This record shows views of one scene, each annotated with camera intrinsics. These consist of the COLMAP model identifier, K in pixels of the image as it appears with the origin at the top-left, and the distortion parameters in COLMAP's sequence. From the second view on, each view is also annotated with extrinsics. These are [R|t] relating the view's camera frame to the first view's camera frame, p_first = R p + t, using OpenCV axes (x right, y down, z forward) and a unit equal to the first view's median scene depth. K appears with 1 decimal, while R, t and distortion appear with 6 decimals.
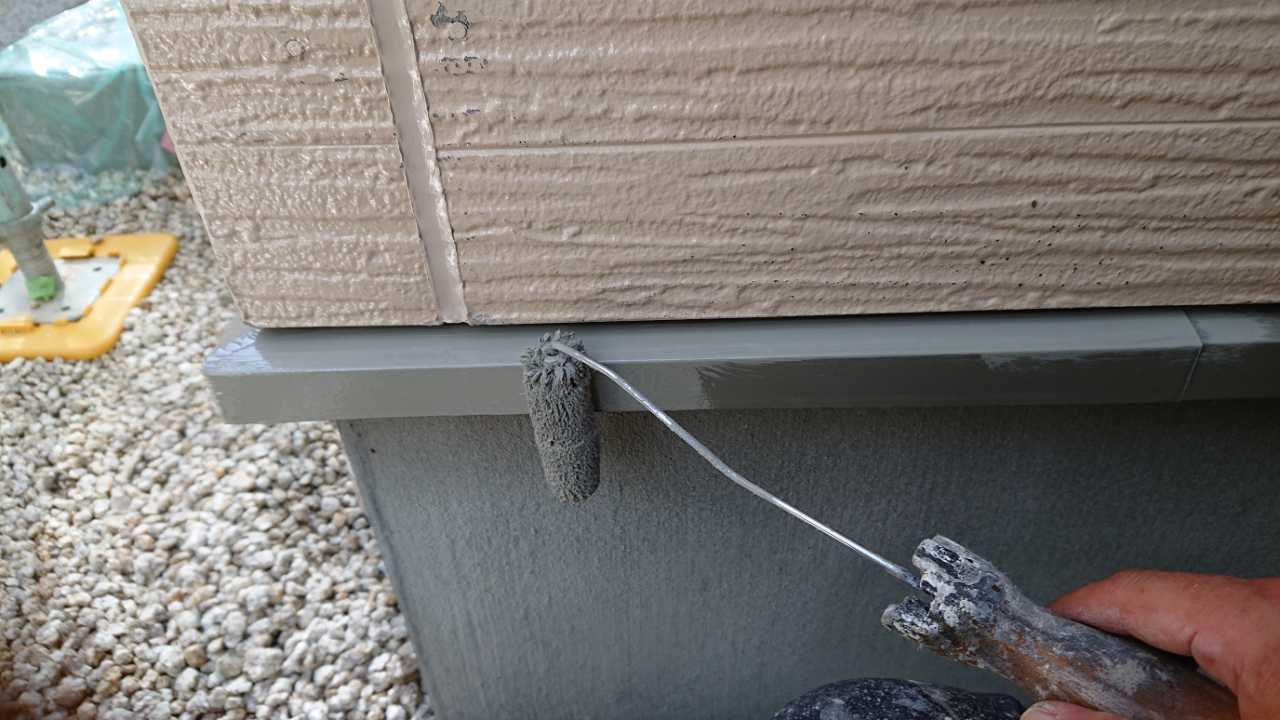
lens RADIAL K [[871.2, 0, 636.8], [0, 871.2, 359.5], [0, 0, 1]] dist [0.188146, -0.285493]
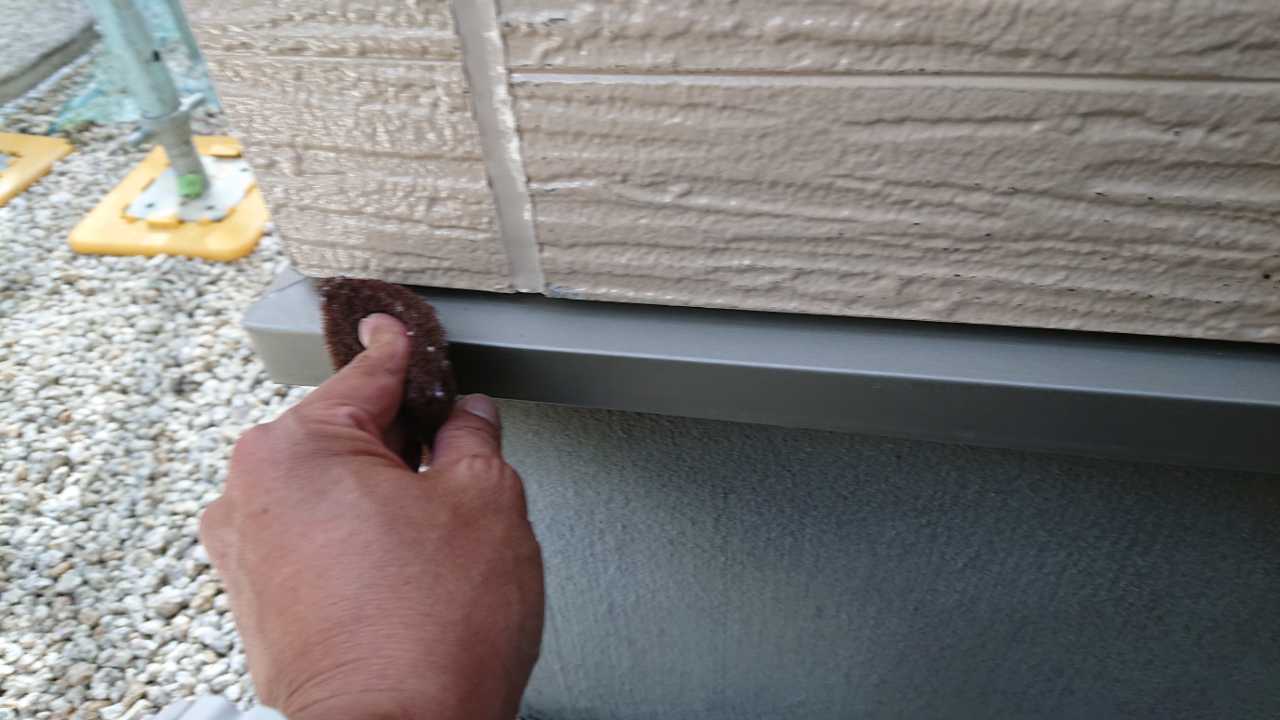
lens RADIAL K [[871.2, 0, 636.8], [0, 871.2, 359.5], [0, 0, 1]] dist [0.188146, -0.285493]
pose [[0.982840, 0.099112, -0.155573, 0.021007], [-0.085537, 0.992109, 0.091668, -0.065859], [0.163431, -0.076788, 0.983562, 0.232796]]
